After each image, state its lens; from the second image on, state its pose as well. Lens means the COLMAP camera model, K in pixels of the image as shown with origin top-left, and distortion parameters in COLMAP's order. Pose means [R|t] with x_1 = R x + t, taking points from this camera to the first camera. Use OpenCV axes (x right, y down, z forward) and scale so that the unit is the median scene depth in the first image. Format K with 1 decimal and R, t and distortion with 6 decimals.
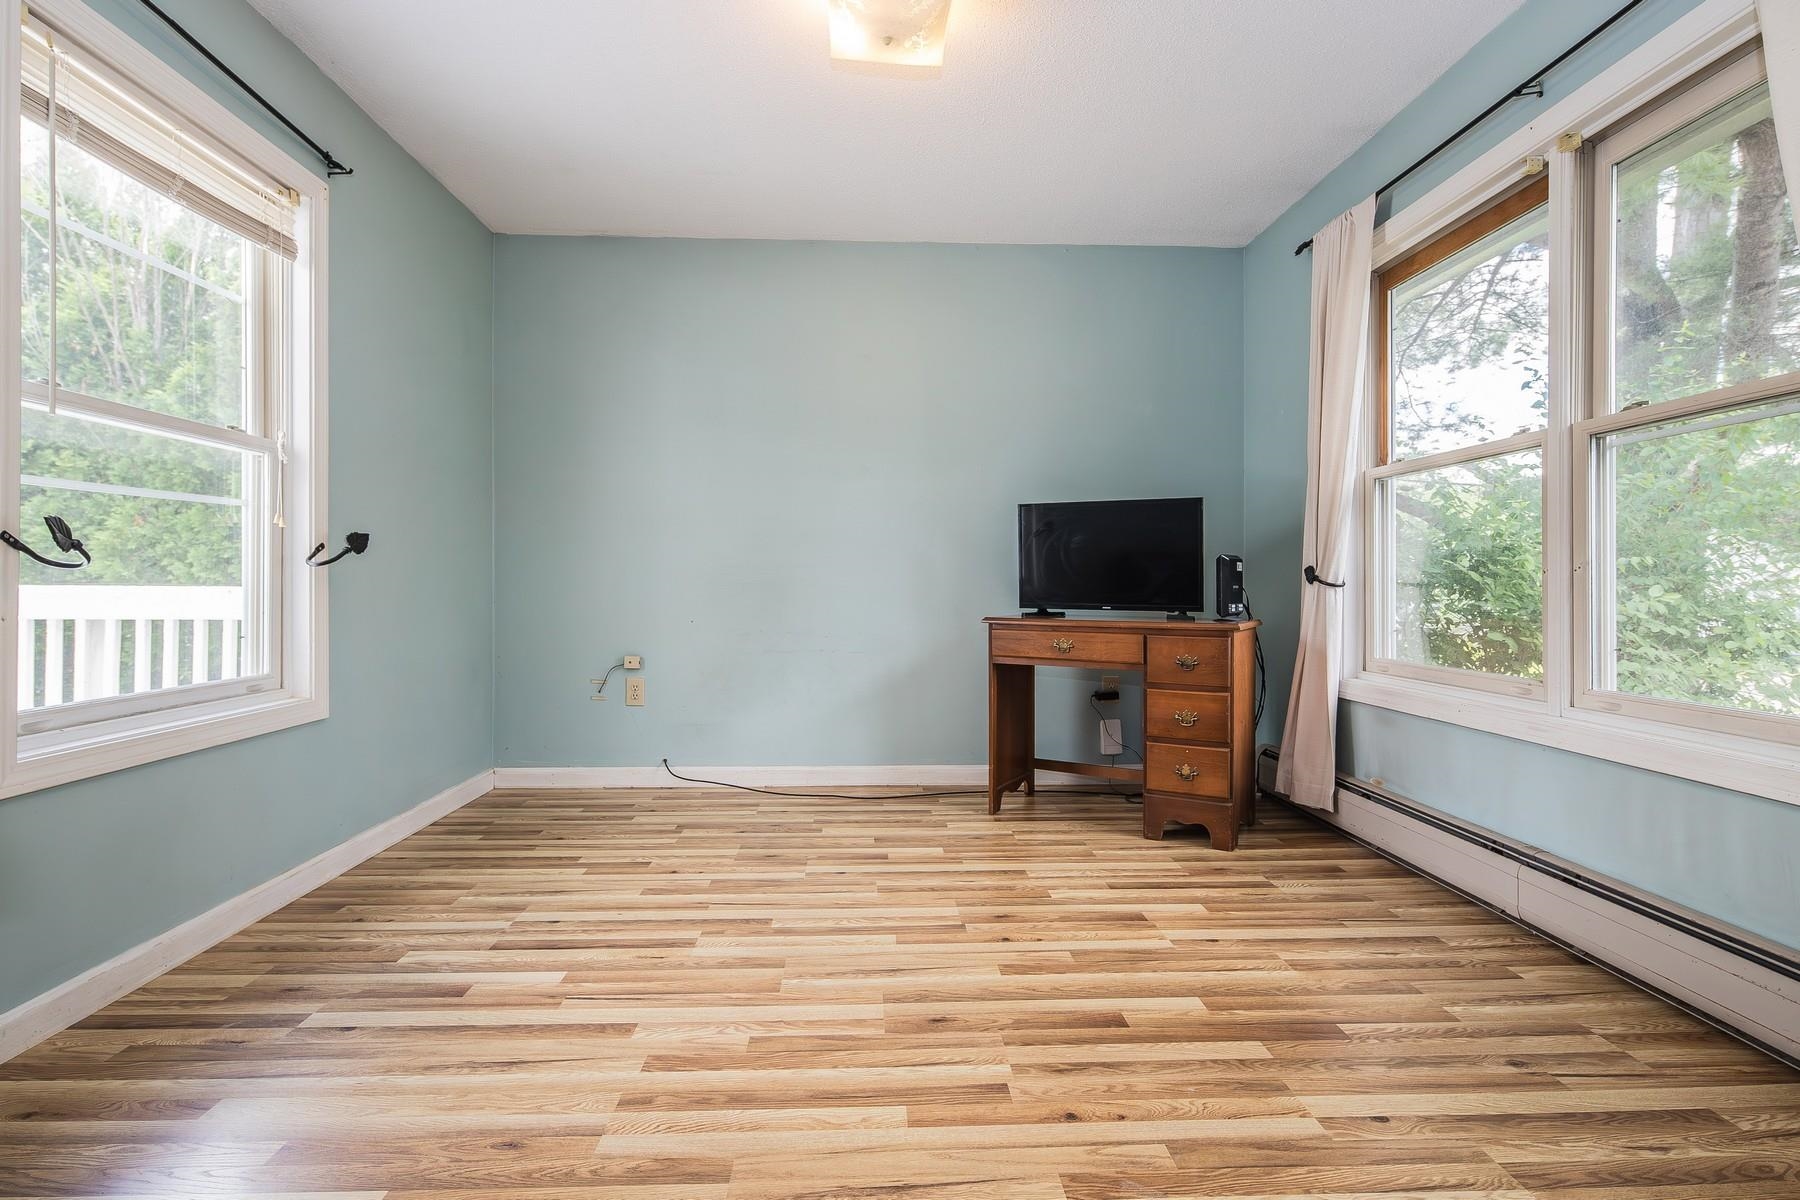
lens RADIAL K [[961.7, 0, 895.5], [0, 961.7, 605.0], [0, 0, 1]] dist [-0.000005, 0.000024]
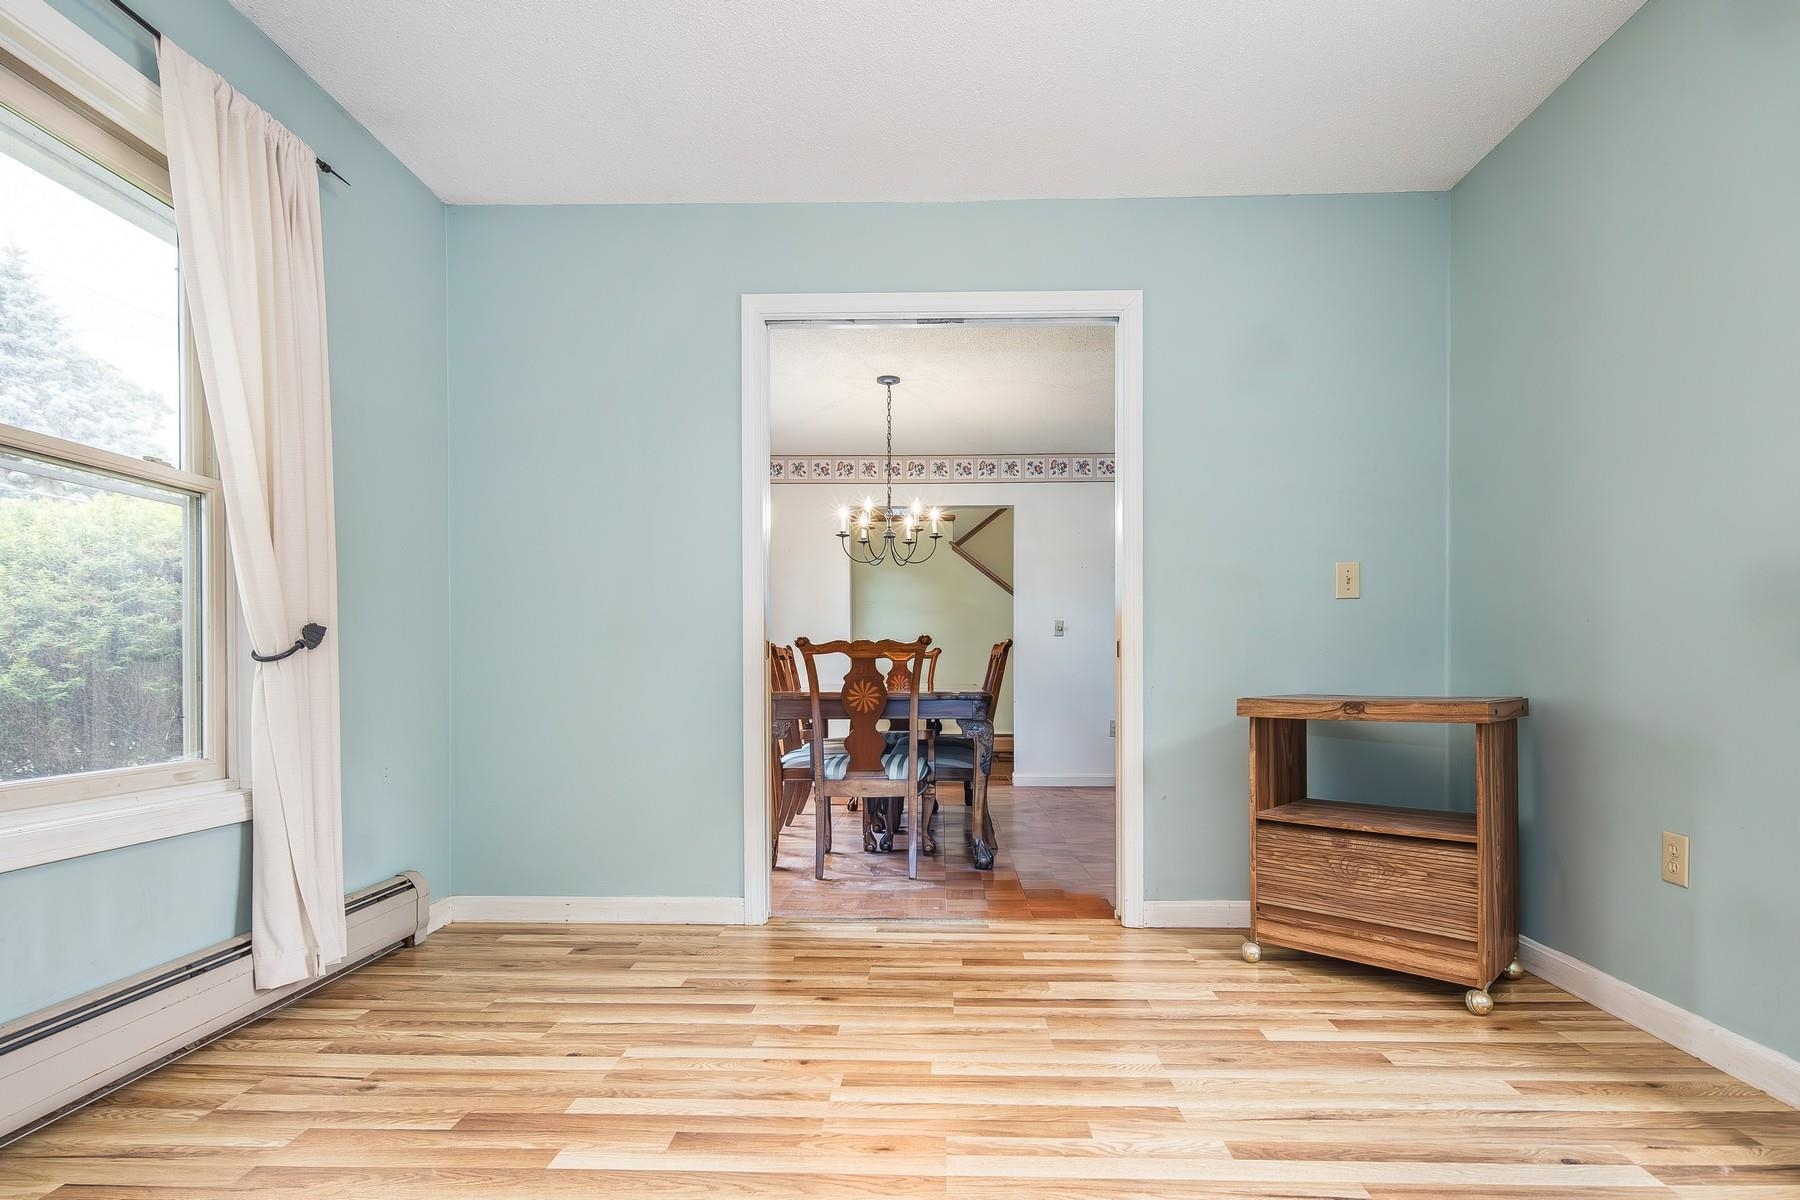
lens RADIAL K [[875.9, 0, 915.4], [0, 875.9, 656.1], [0, 0, 1]] dist [0.005255, -0.000959]
pose [[-0.997608, 0.000761, 0.069116, -0.039088], [0.000898, 0.999998, 0.001944, -0.013132], [-0.069115, 0.002001, -0.997607, 1.780340]]
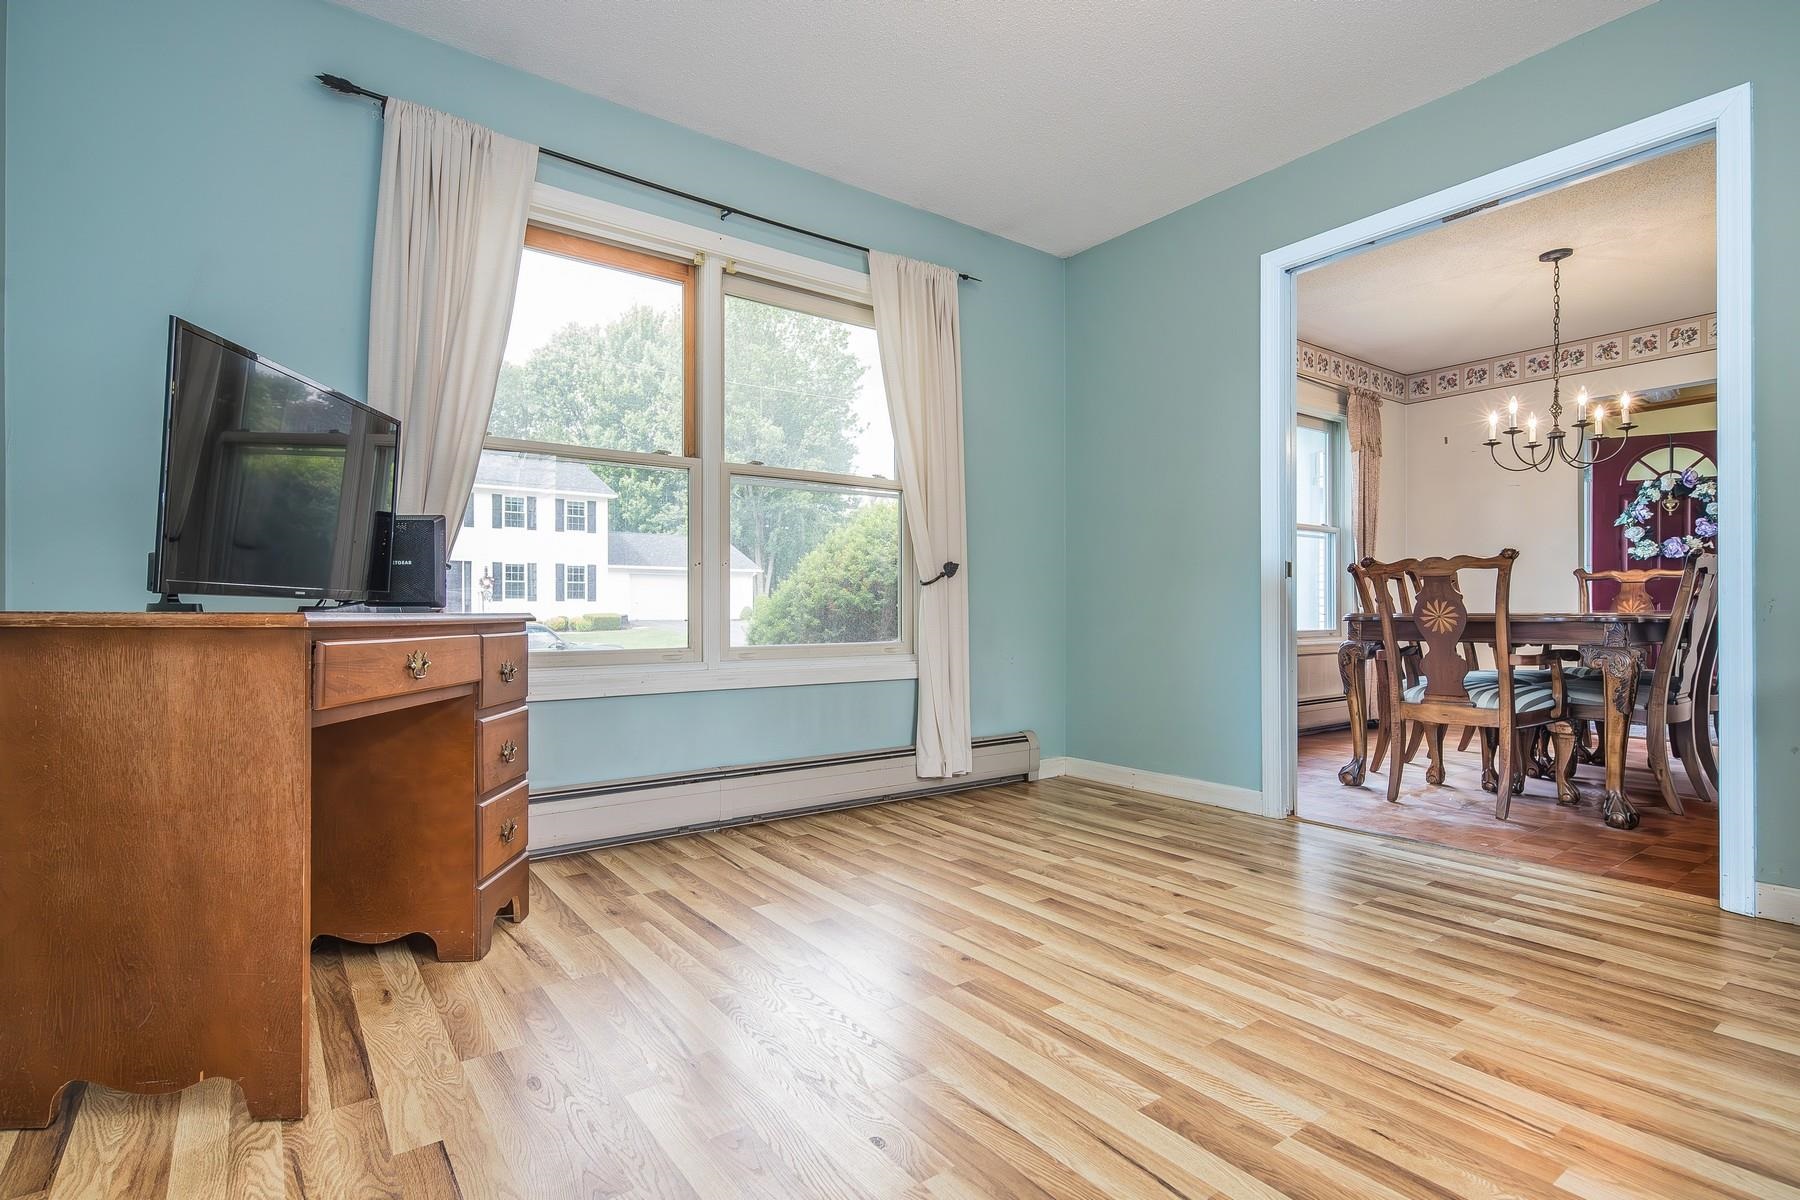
lens RADIAL K [[845.6, 0, 900.0], [0, 845.6, 600.0], [0, 0, 1]] dist [-0.000168, -0.000192]
pose [[-0.567866, 0.009233, 0.823069, -0.607605], [0.020218, 0.999792, 0.002733, 0.013122], [-0.822872, 0.018193, -0.567935, 1.807924]]
